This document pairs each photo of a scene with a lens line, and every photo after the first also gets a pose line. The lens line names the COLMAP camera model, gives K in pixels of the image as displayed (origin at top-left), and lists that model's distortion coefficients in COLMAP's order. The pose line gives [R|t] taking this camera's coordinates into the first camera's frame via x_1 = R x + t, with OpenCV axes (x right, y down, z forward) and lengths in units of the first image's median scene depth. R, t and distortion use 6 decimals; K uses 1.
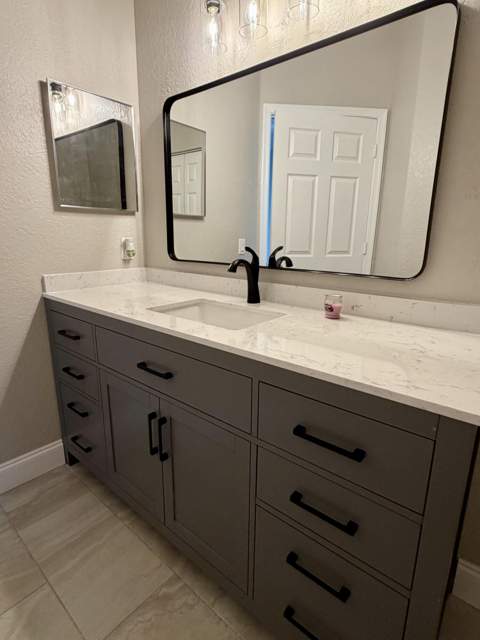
lens RADIAL K [[342.1, 0, 239.5], [0, 342.1, 317.5], [0, 0, 1]] dist [-0.001053, 0.001505]
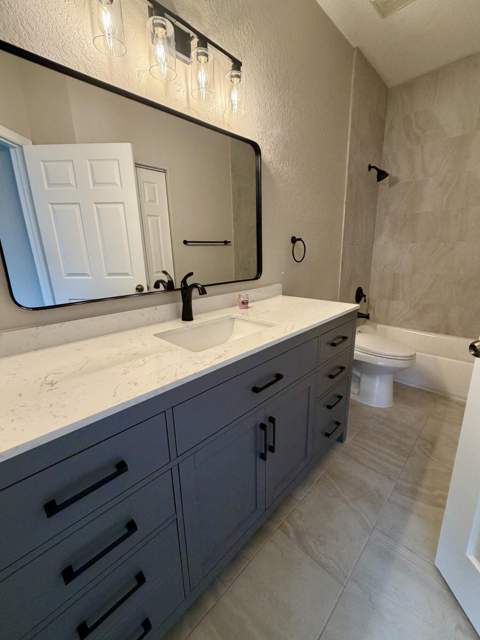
lens RADIAL K [[258.3, 0, 238.2], [0, 258.3, 318.9], [0, 0, 1]] dist [0.000204, 0.000276]
pose [[0.082617, -0.267044, 0.960136, -0.742244], [0.259397, 0.935984, 0.238006, -0.198527], [-0.962231, 0.229394, 0.146598, 0.670547]]
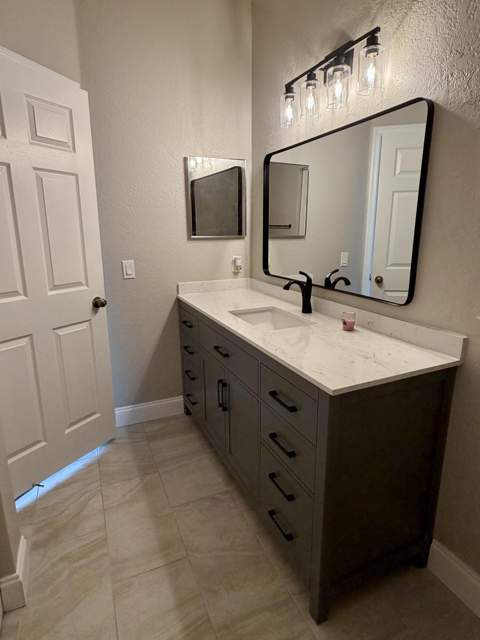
lens RADIAL K [[366.9, 0, 241.9], [0, 366.9, 317.6], [0, 0, 1]] dist [0.003490, -0.000080]
pose [[0.902184, 0.085004, -0.422894, 0.390976], [-0.083263, 0.996271, 0.022627, -0.033835], [0.423240, 0.014798, 0.905897, -0.356721]]
